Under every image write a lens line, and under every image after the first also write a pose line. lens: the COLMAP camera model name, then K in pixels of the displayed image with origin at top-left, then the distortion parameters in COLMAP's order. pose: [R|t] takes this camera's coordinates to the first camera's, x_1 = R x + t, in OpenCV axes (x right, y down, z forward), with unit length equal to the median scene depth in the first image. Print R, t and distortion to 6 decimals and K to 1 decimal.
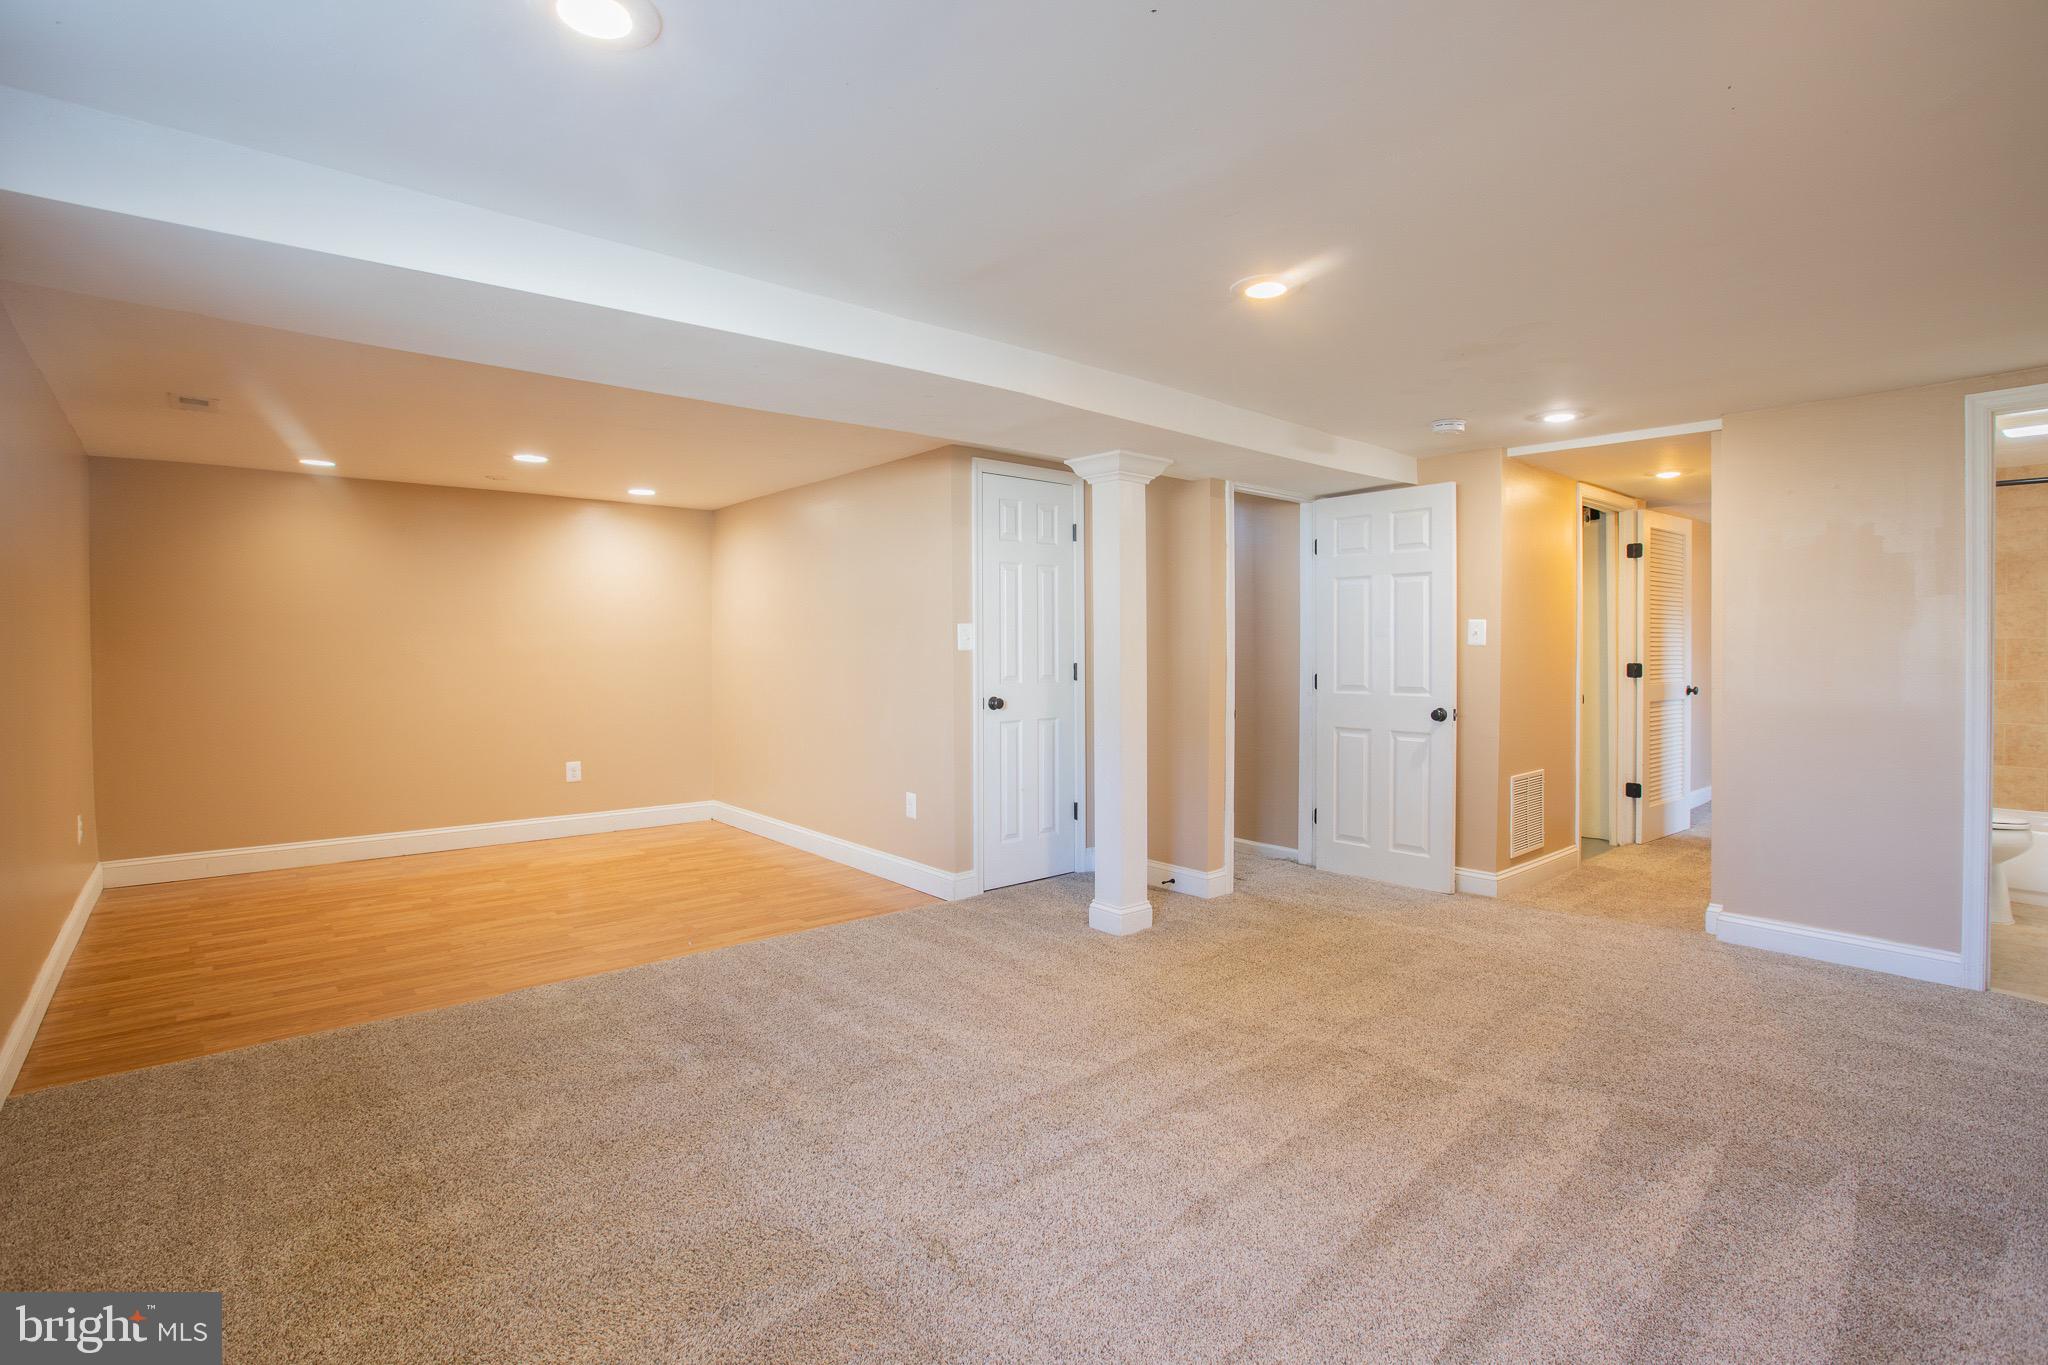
lens RADIAL K [[952.0, 0, 1024.6], [0, 952.0, 666.9], [0, 0, 1]] dist [-0.071238, 0.032196]
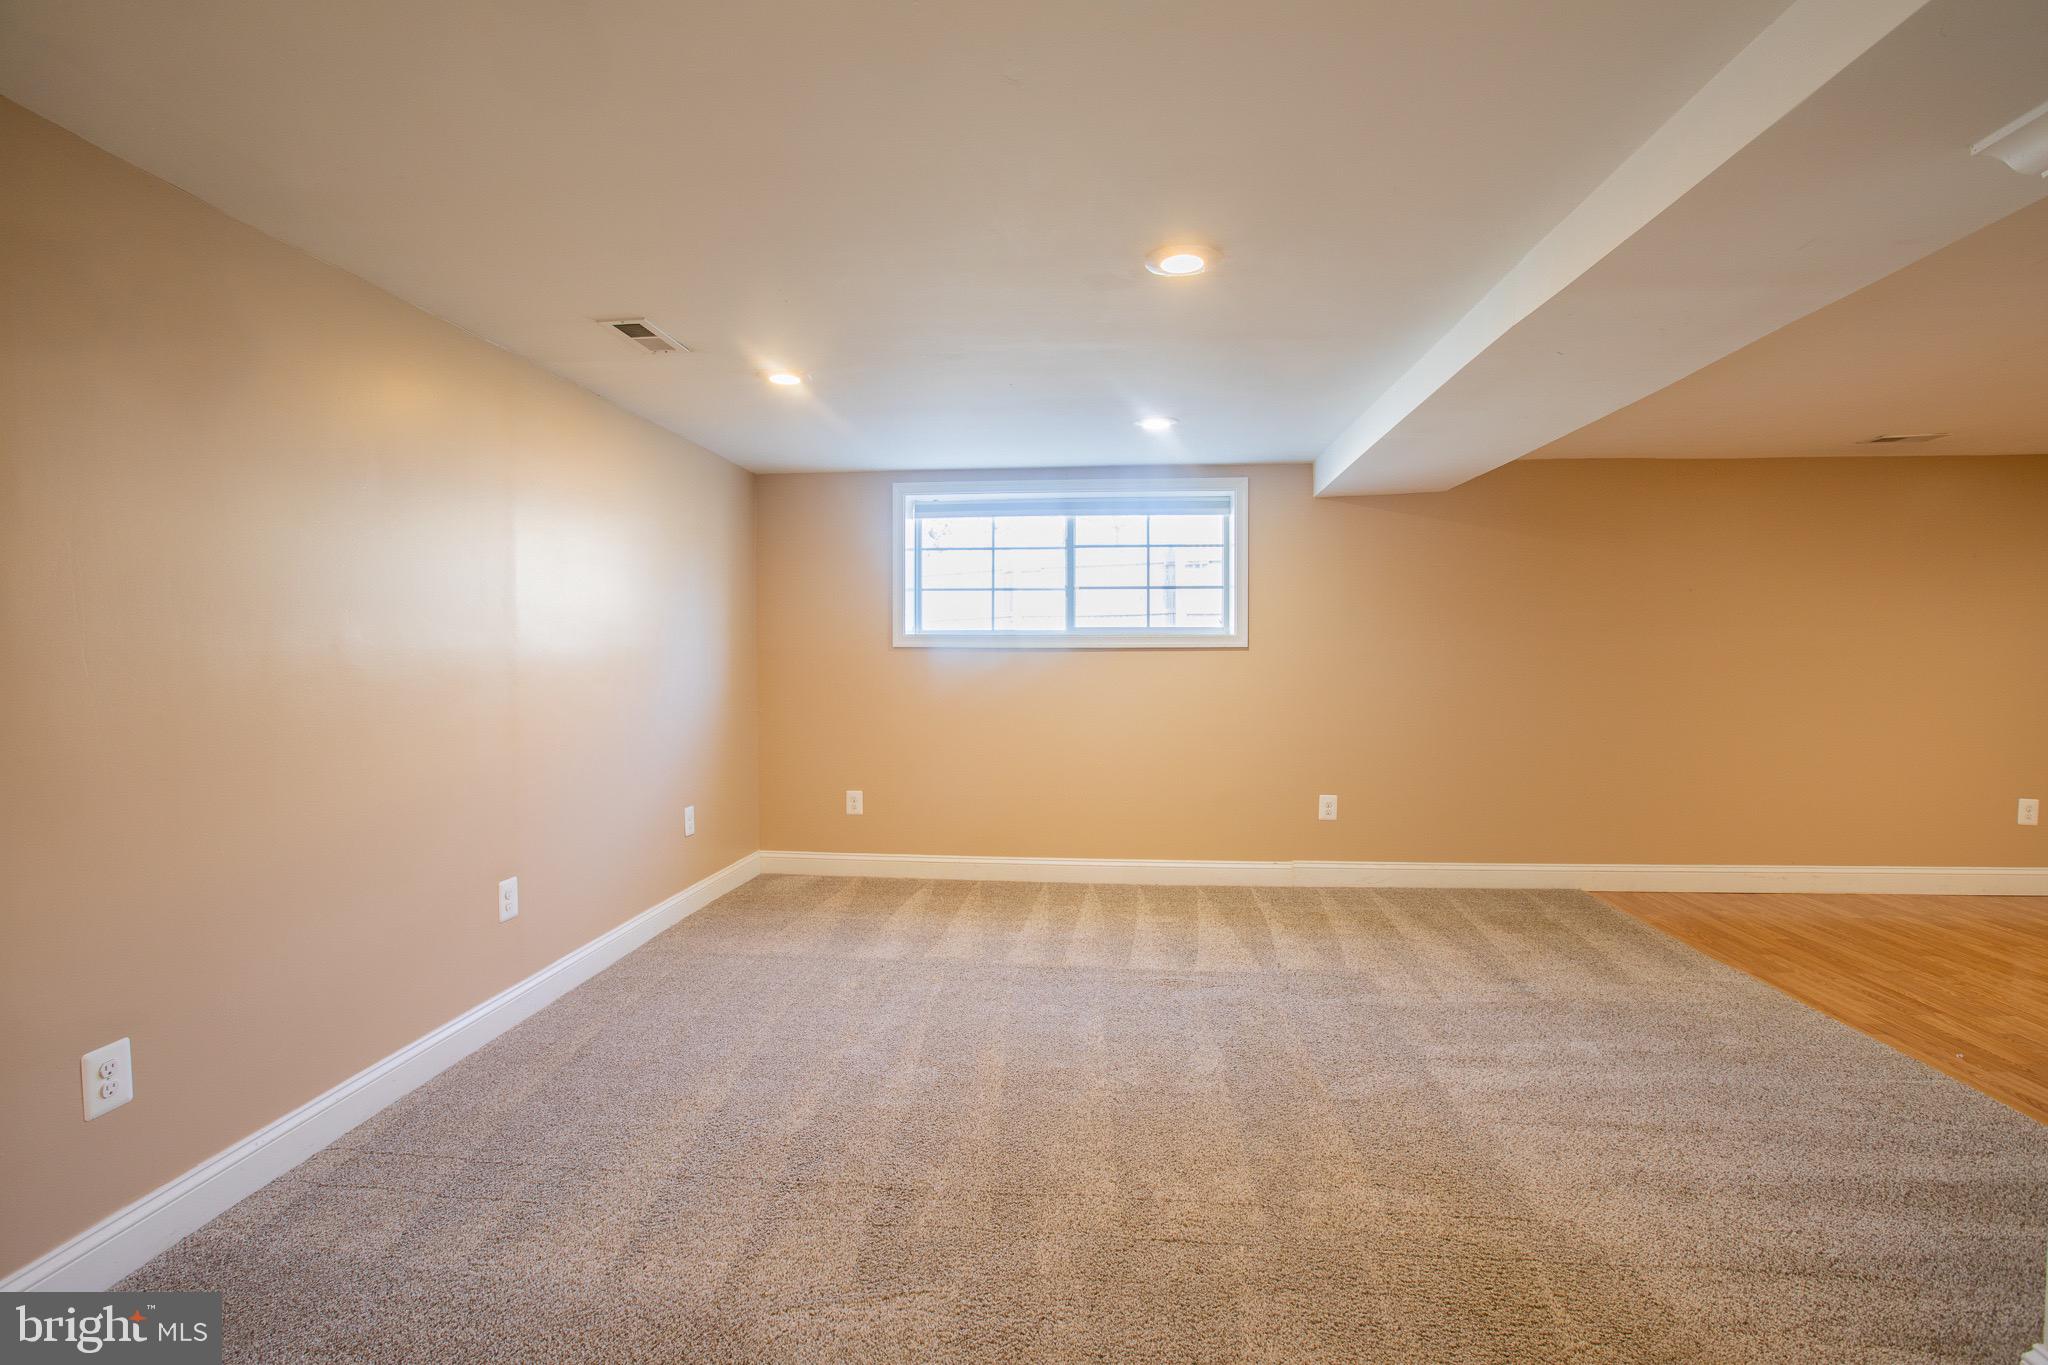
lens RADIAL K [[952.0, 0, 1024.6], [0, 952.0, 666.9], [0, 0, 1]] dist [-0.071238, 0.032196]
pose [[-0.728836, 0.010942, -0.684601, 0.586034], [-0.009179, 0.999626, 0.025750, -0.015709], [0.684627, 0.025052, -0.728463, 0.908524]]
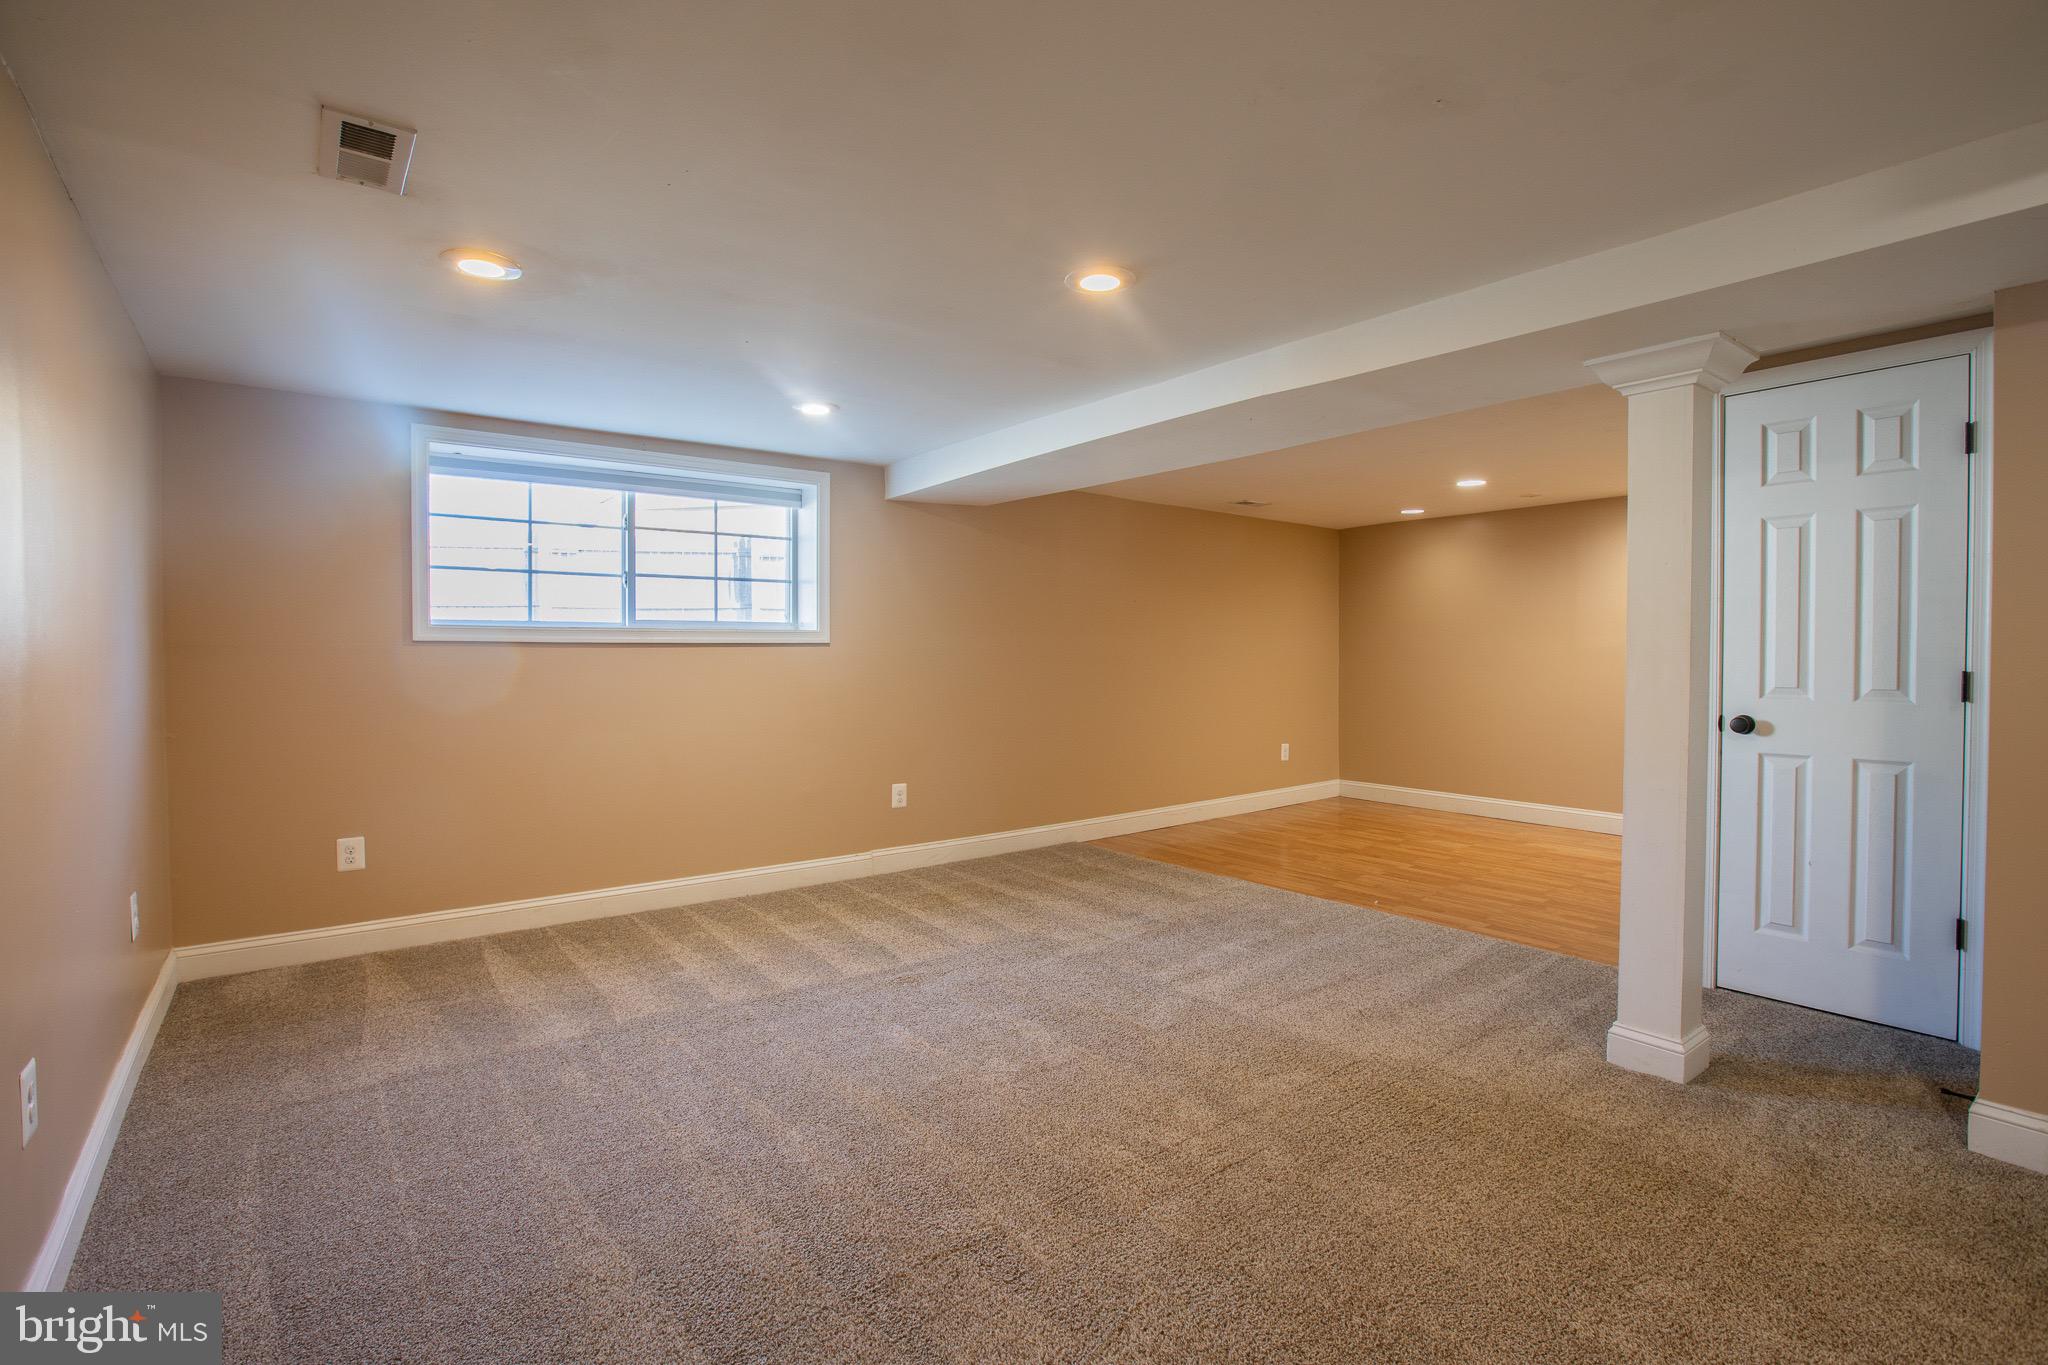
lens RADIAL K [[952.0, 0, 1024.6], [0, 952.0, 666.9], [0, 0, 1]] dist [-0.071238, 0.032196]
pose [[-0.050029, 0.017845, -0.998588, 0.734959], [-0.015214, 0.999711, 0.018627, -0.009091], [0.998632, 0.016125, -0.049743, 0.558175]]
